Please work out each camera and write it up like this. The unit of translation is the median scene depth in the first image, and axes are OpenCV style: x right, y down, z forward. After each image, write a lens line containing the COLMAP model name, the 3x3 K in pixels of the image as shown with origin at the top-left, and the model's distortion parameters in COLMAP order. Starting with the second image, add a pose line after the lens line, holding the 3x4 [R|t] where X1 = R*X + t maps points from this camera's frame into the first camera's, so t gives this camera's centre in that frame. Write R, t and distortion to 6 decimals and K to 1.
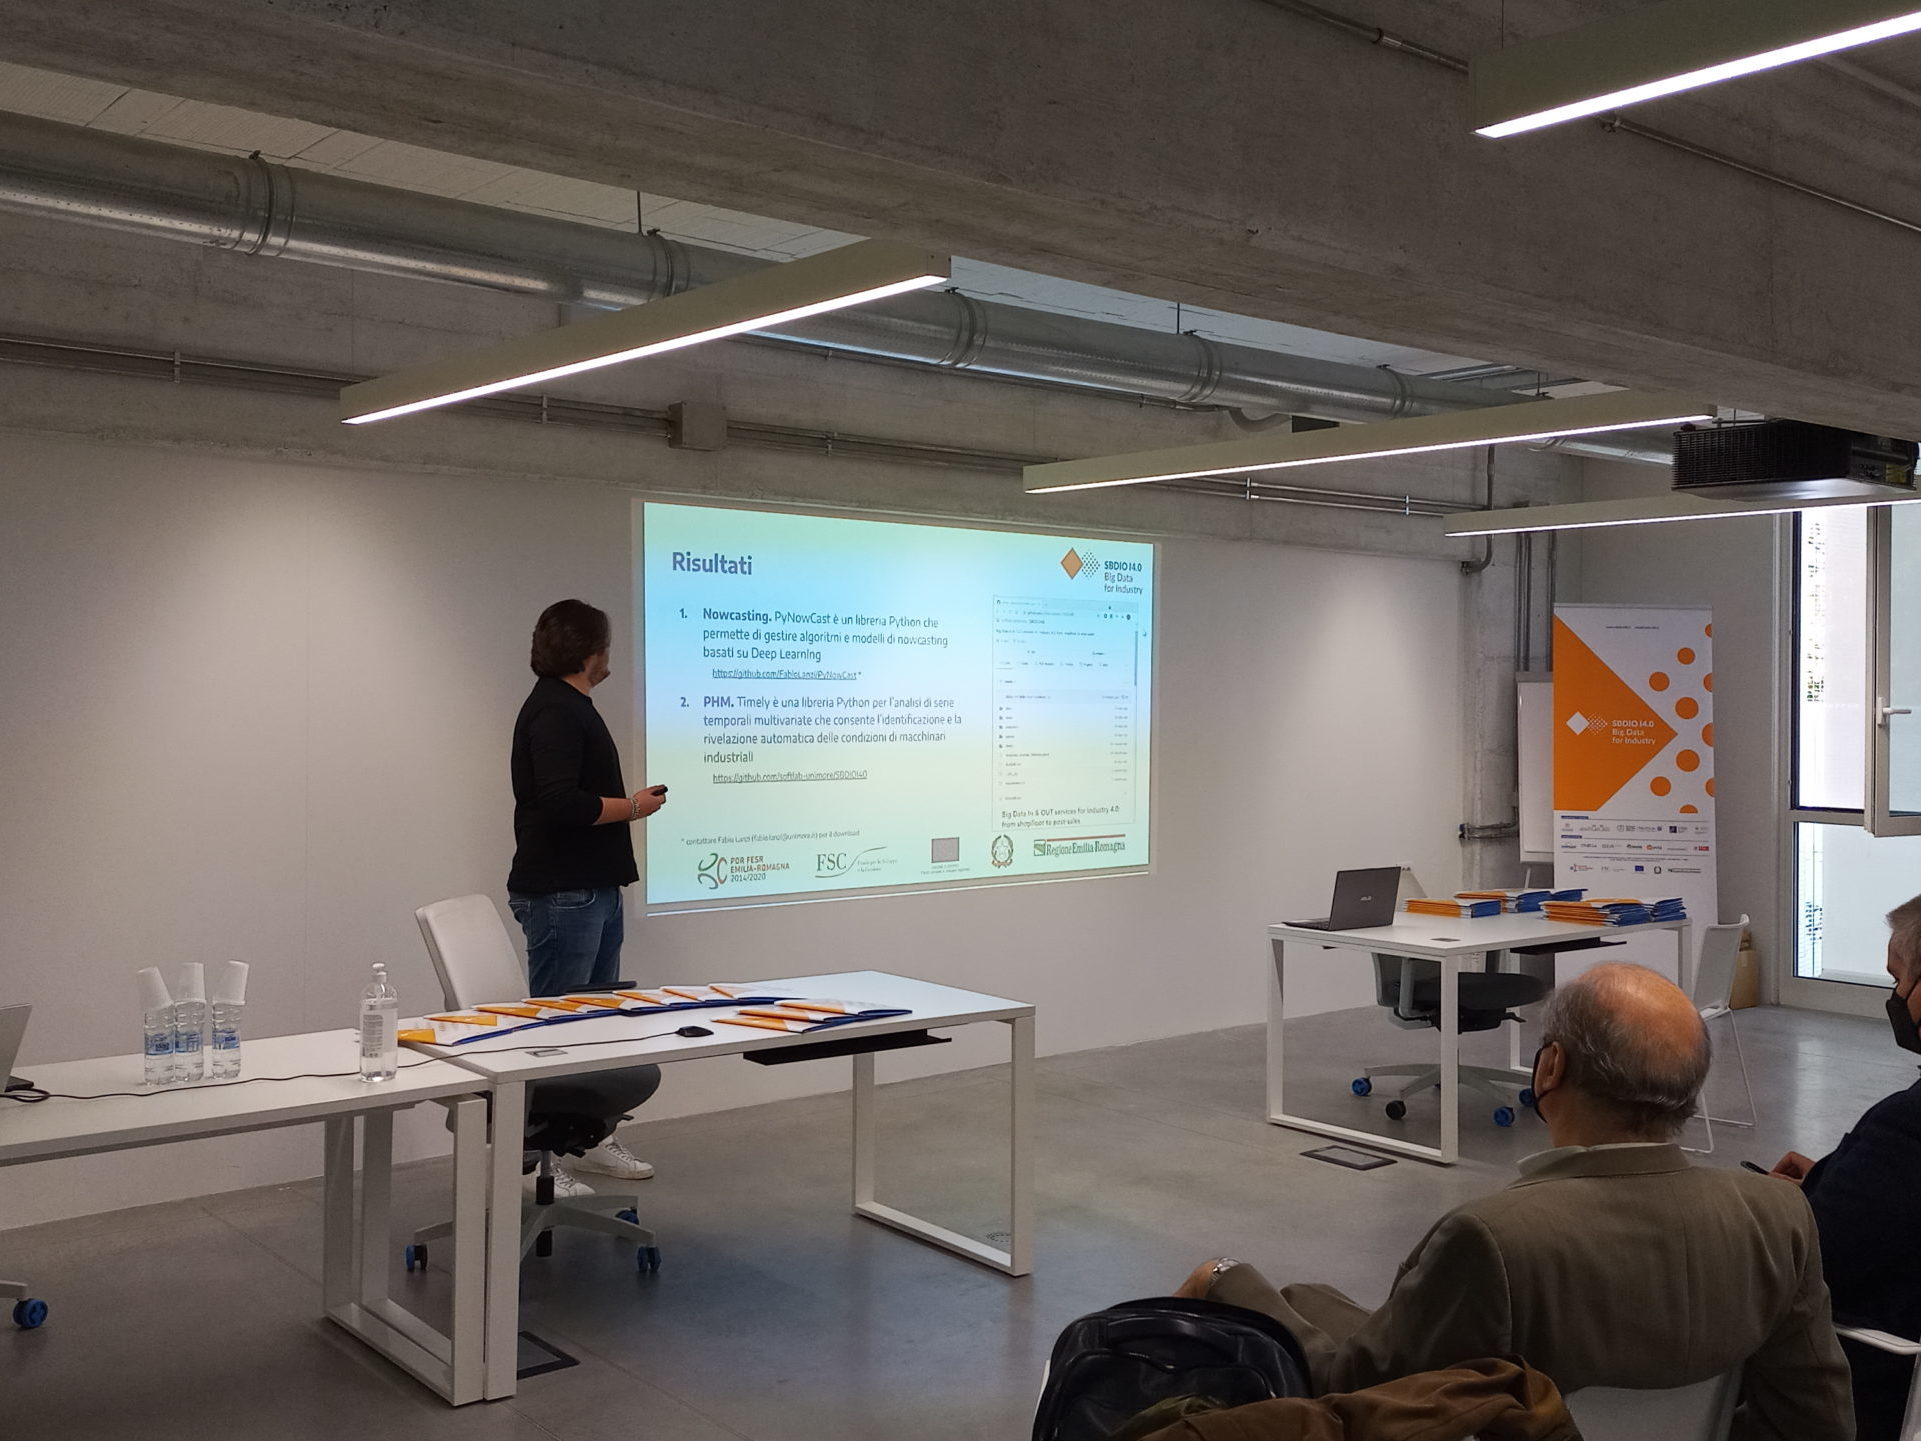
lens RADIAL K [[1888.1, 0, 962.9], [0, 1888.1, 694.2], [0, 0, 1]] dist [0.141059, -0.254175]
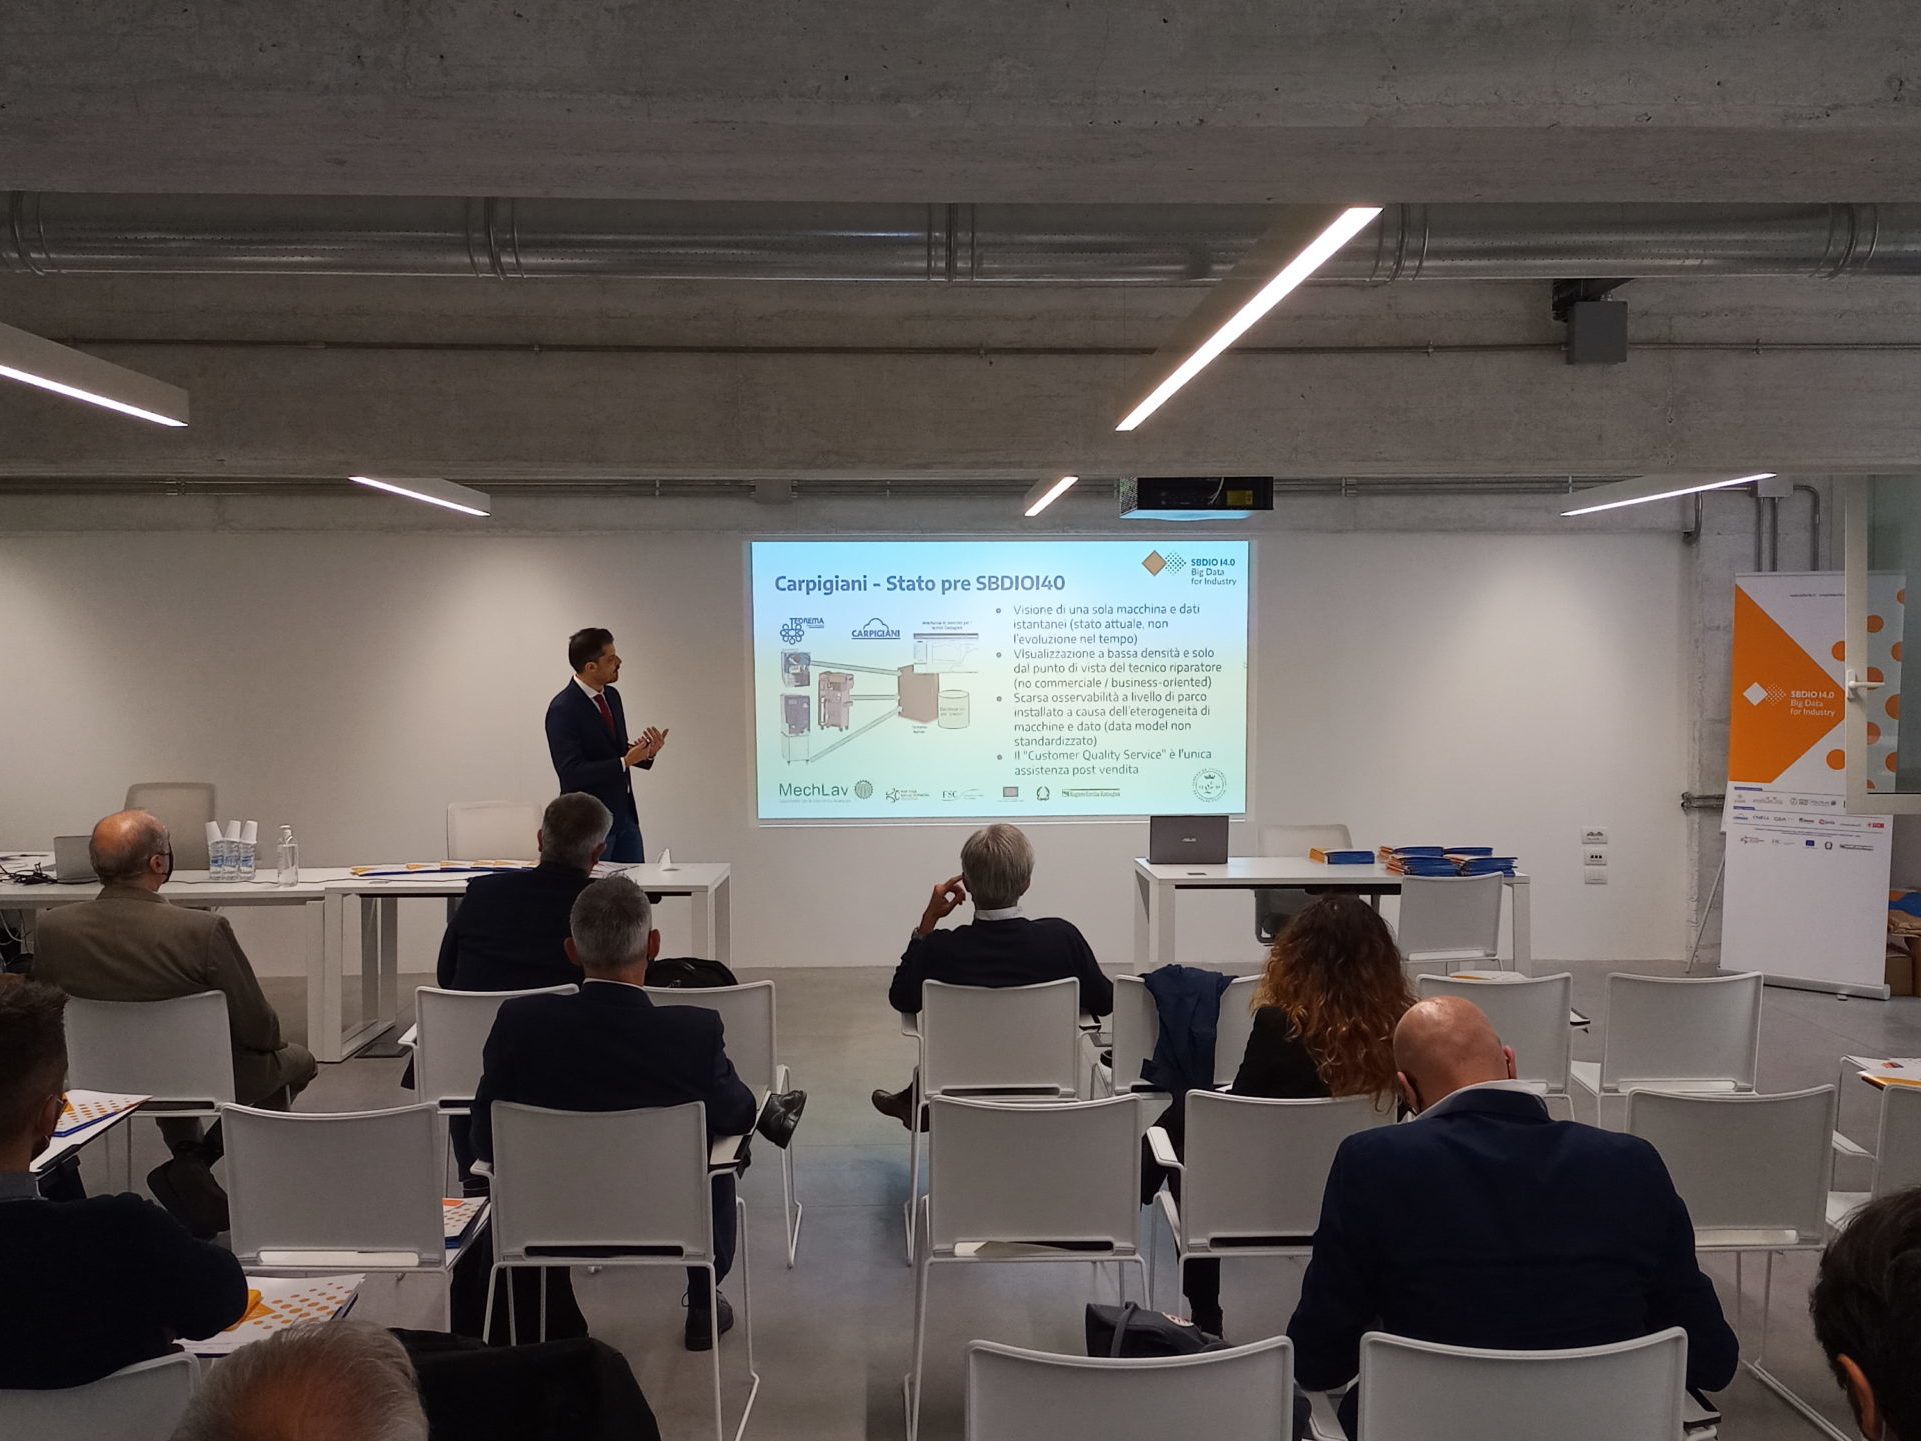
lens RADIAL K [[1888.1, 0, 962.9], [0, 1888.1, 694.2], [0, 0, 1]] dist [0.141059, -0.254175]
pose [[0.793109, 0.004441, -0.609064, 0.796651], [0.010000, 0.999744, 0.020311, -0.011909], [0.608998, -0.022200, 0.792861, -0.051050]]
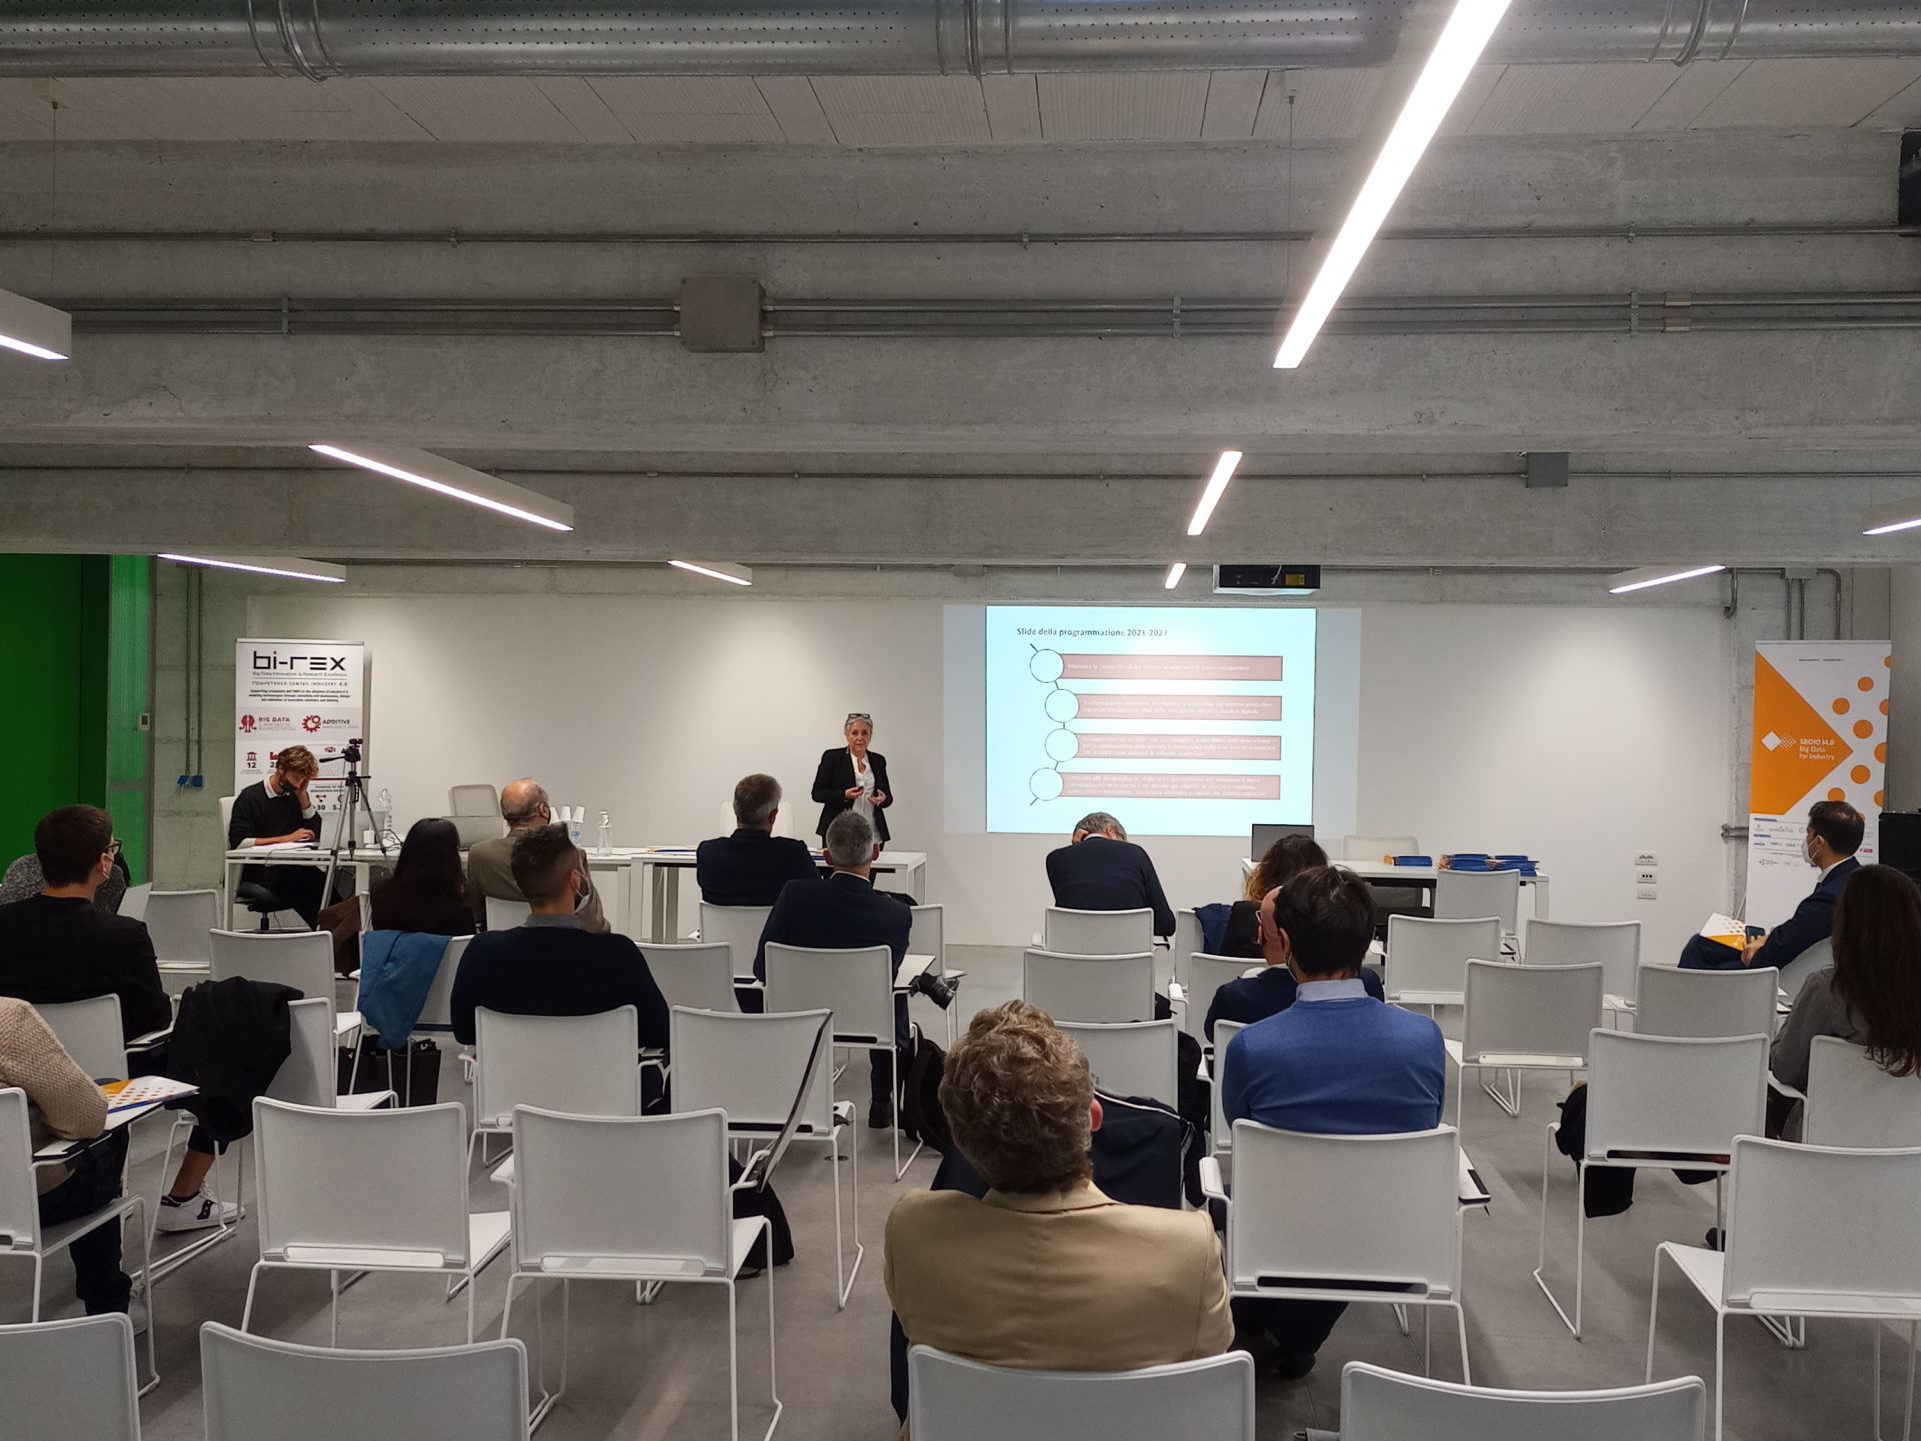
lens RADIAL K [[1888.1, 0, 962.9], [0, 1888.1, 694.2], [0, 0, 1]] dist [0.141059, -0.254175]
pose [[0.716019, -0.002490, -0.698076, 1.054803], [-0.007804, 0.999903, -0.011571, 0.004744], [0.698037, 0.013733, 0.715930, -0.284687]]
